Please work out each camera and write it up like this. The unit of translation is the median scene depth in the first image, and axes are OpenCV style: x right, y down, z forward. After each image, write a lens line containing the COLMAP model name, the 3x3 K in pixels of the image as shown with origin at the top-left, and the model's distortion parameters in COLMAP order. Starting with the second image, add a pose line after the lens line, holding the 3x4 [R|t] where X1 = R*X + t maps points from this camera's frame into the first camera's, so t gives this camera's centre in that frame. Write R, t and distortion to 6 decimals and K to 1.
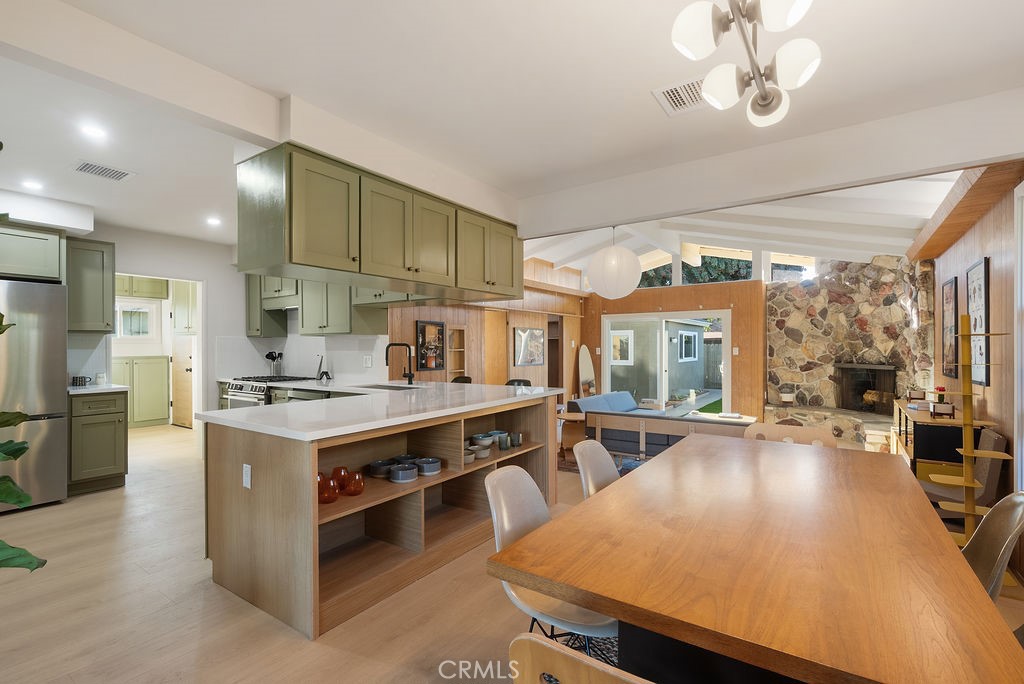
lens RADIAL K [[461.4, 0, 517.3], [0, 461.4, 349.5], [0, 0, 1]] dist [-0.014507, -0.000323]
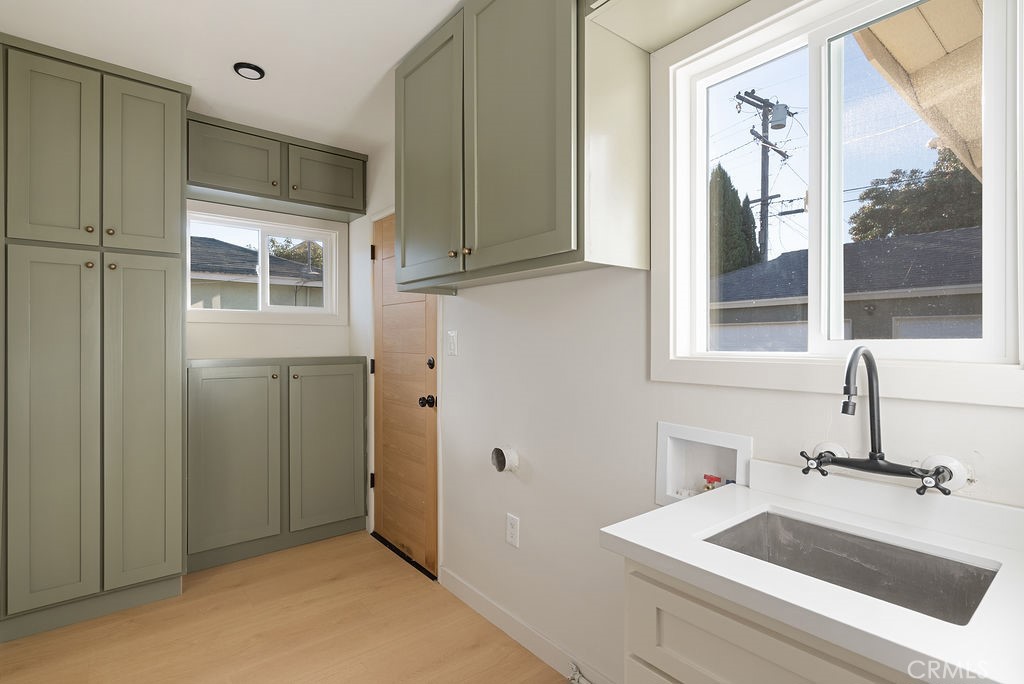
lens RADIAL K [[498.6, 0, 515.0], [0, 498.6, 342.6], [0, 0, 1]] dist [0.004298, 0.000028]
pose [[0.958302, 0.008367, -0.285634, -0.786786], [-0.009079, 0.999958, -0.001169, 0.001548], [0.285612, 0.003714, 0.958338, 0.951143]]
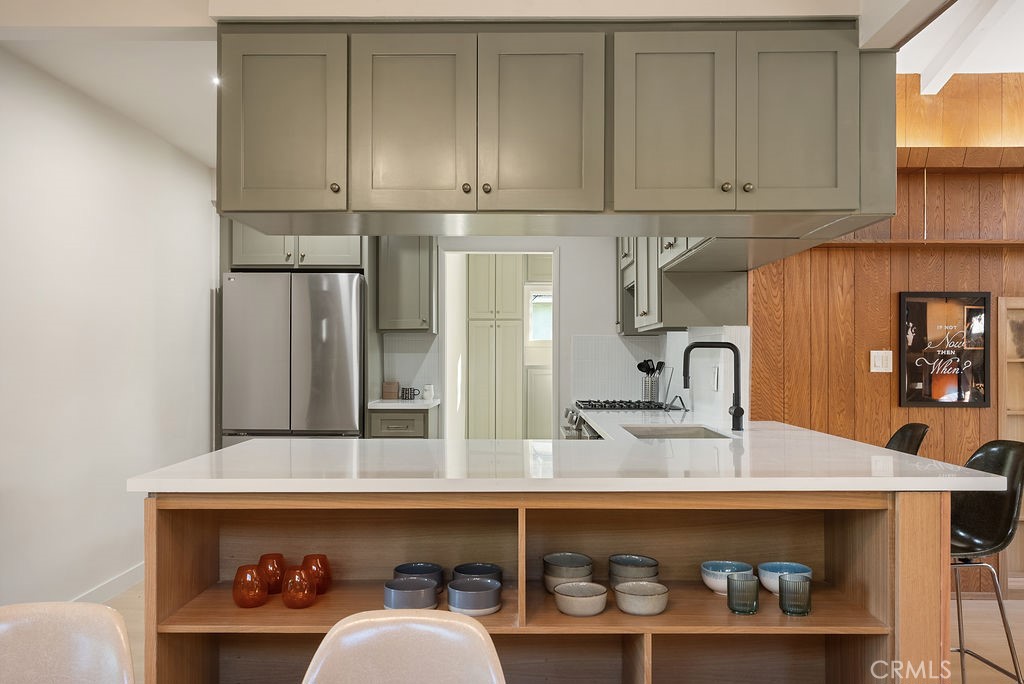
lens RADIAL K [[835.7, 0, 513.9], [0, 835.7, 357.1], [0, 0, 1]] dist [0.016825, 0.007502]
pose [[0.549052, 0.006465, -0.835763, 0.293270], [-0.009924, 0.999950, 0.001216, 0.002137], [0.835729, 0.007627, 0.549089, 0.296636]]
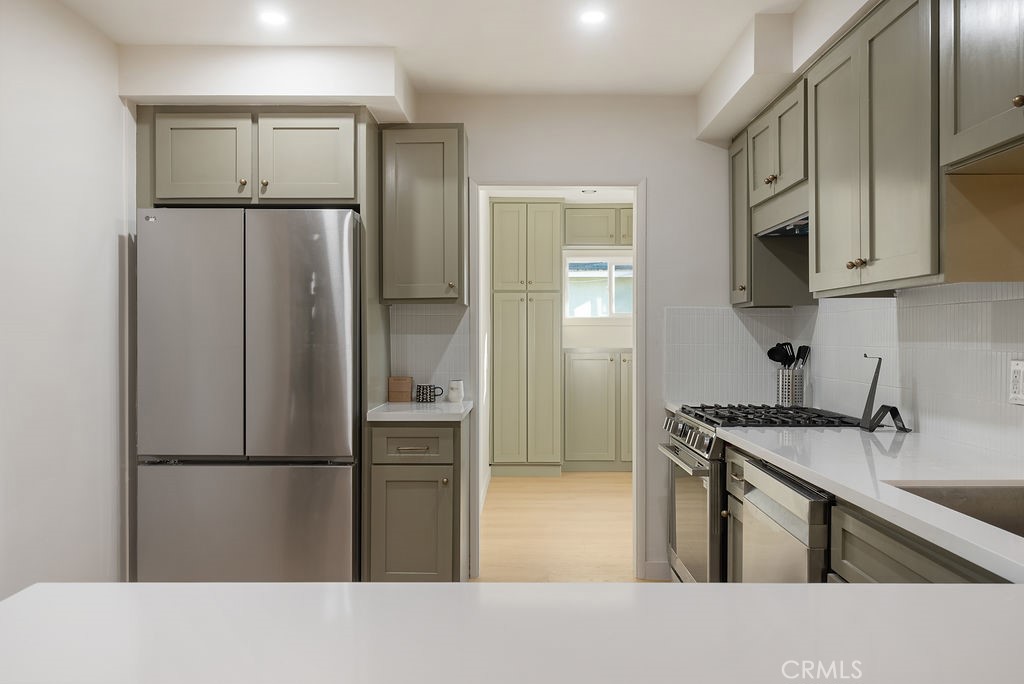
lens RADIAL K [[803.6, 0, 510.3], [0, 803.6, 341.5], [0, 0, 1]] dist [0.008391, 0.004601]
pose [[0.549358, 0.010349, -0.835523, -0.094229], [-0.007411, 0.999944, 0.007512, 0.000047], [0.835554, 0.002065, 0.549404, 0.467122]]
